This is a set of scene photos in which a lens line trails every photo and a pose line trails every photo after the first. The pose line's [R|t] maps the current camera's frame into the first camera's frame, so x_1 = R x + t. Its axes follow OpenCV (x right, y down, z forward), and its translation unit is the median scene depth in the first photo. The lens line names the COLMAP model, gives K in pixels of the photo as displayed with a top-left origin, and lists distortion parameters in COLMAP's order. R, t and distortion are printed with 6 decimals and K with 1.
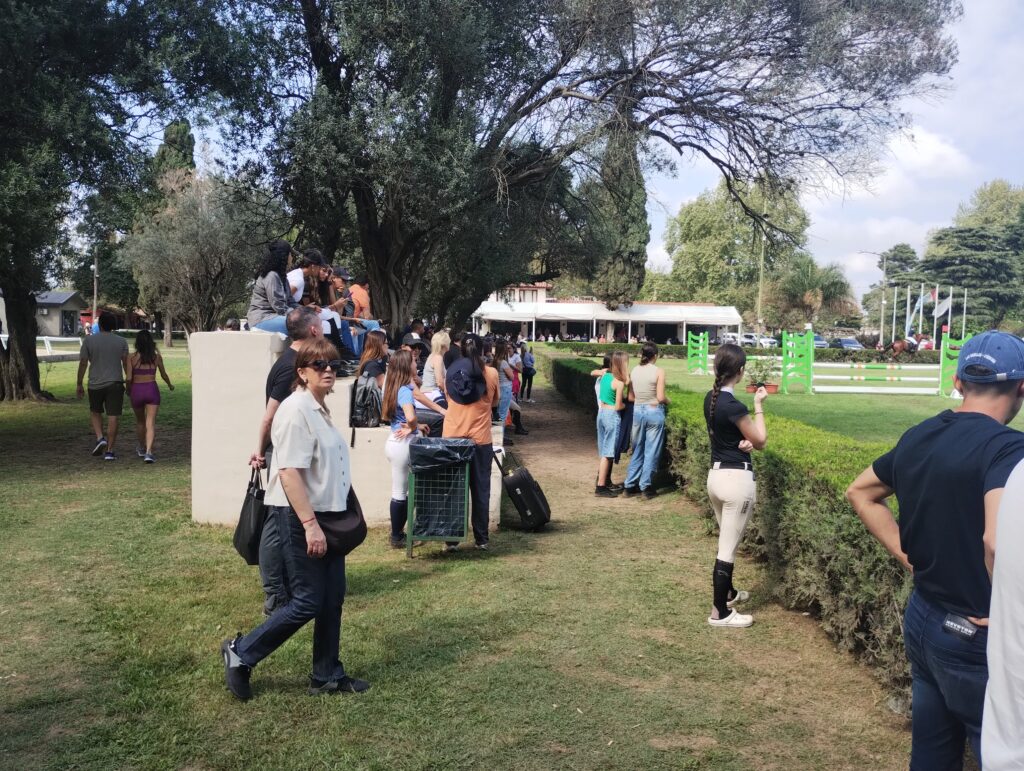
lens RADIAL K [[831.2, 0, 511.8], [0, 831.2, 388.3], [0, 0, 1]] dist [0.008571, -0.003183]
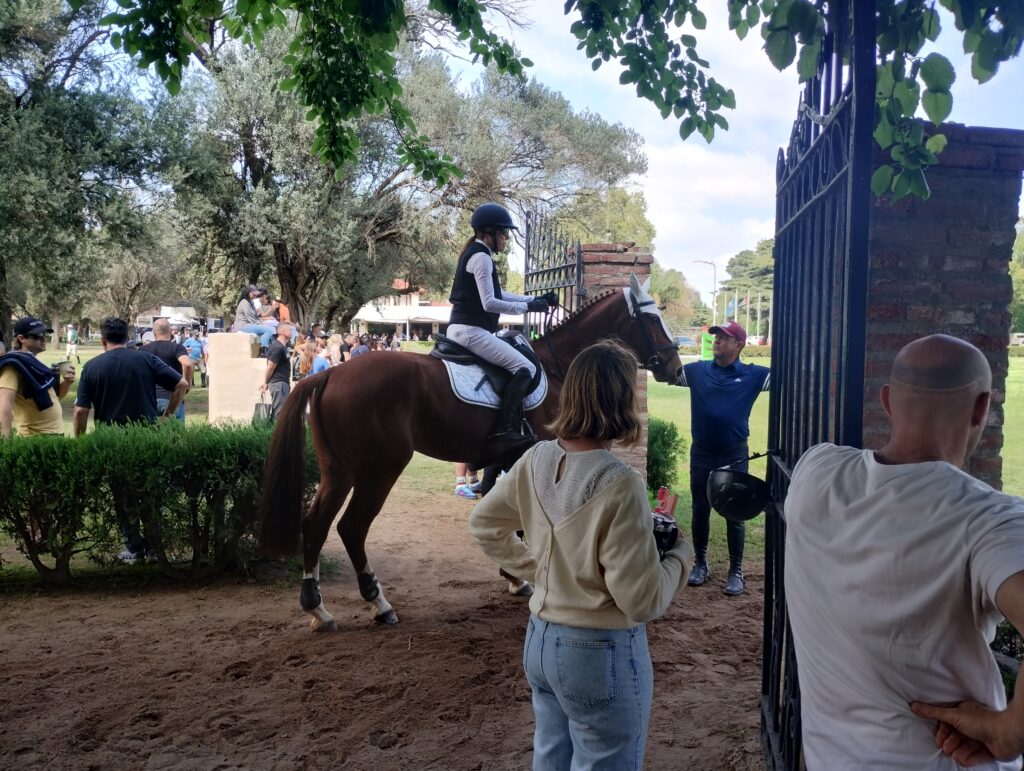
lens RADIAL K [[831.2, 0, 515.7], [0, 831.2, 381.2], [0, 0, 1]] dist [0.008571, -0.003183]
pose [[0.988888, -0.015608, 0.147840, 0.008807], [0.016940, 0.999826, -0.007754, 0.017419], [-0.147693, 0.010172, 0.988981, -0.252354]]
